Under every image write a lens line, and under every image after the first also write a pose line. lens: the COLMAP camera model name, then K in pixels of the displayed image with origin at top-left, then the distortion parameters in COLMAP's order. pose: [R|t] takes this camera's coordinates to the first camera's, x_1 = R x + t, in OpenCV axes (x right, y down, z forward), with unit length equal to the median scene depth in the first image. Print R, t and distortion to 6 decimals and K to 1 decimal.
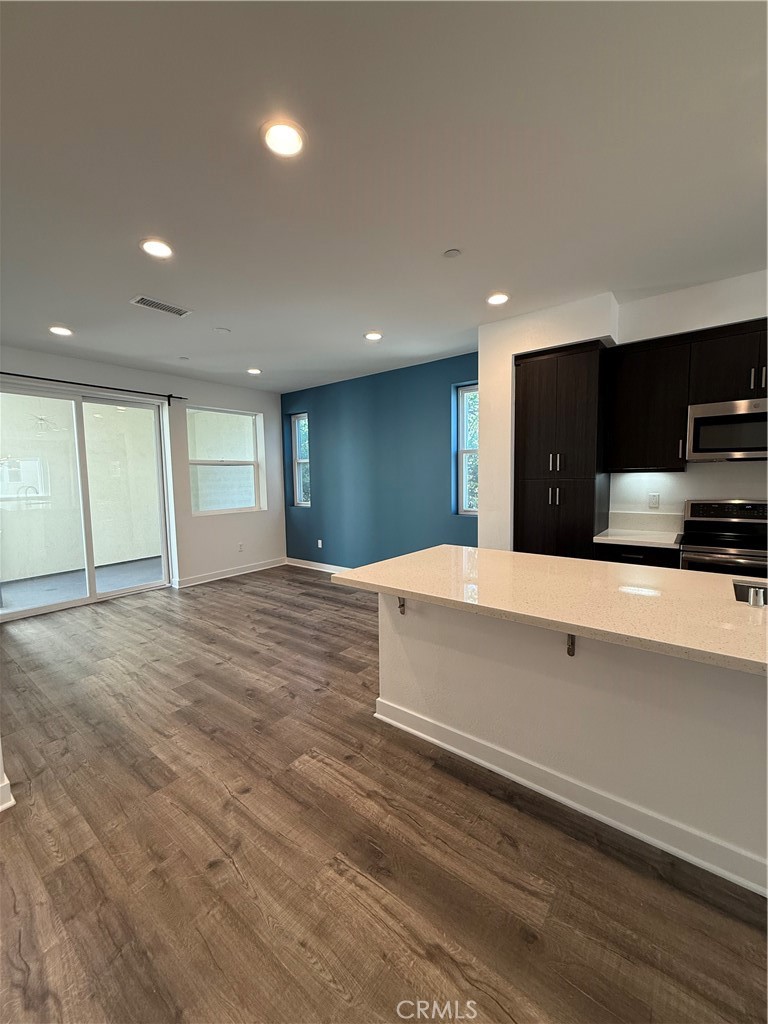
lens RADIAL K [[414.3, 0, 388.6], [0, 414.3, 512.3], [0, 0, 1]] dist [0.000282, -0.000062]
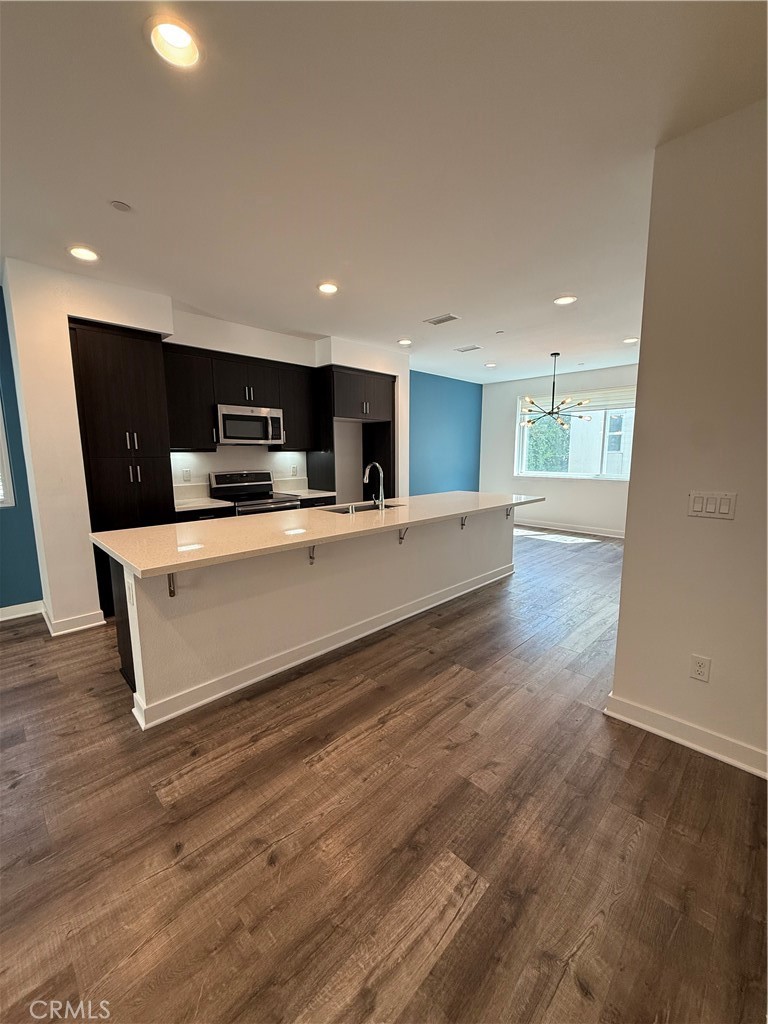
lens RADIAL K [[414.3, 0, 388.6], [0, 414.3, 512.3], [0, 0, 1]] dist [0.000282, -0.000062]
pose [[0.099098, -0.127357, 0.986894, -0.976386], [0.091645, 0.988729, 0.118391, -0.014760], [-0.990849, 0.078712, 0.109652, 0.456532]]
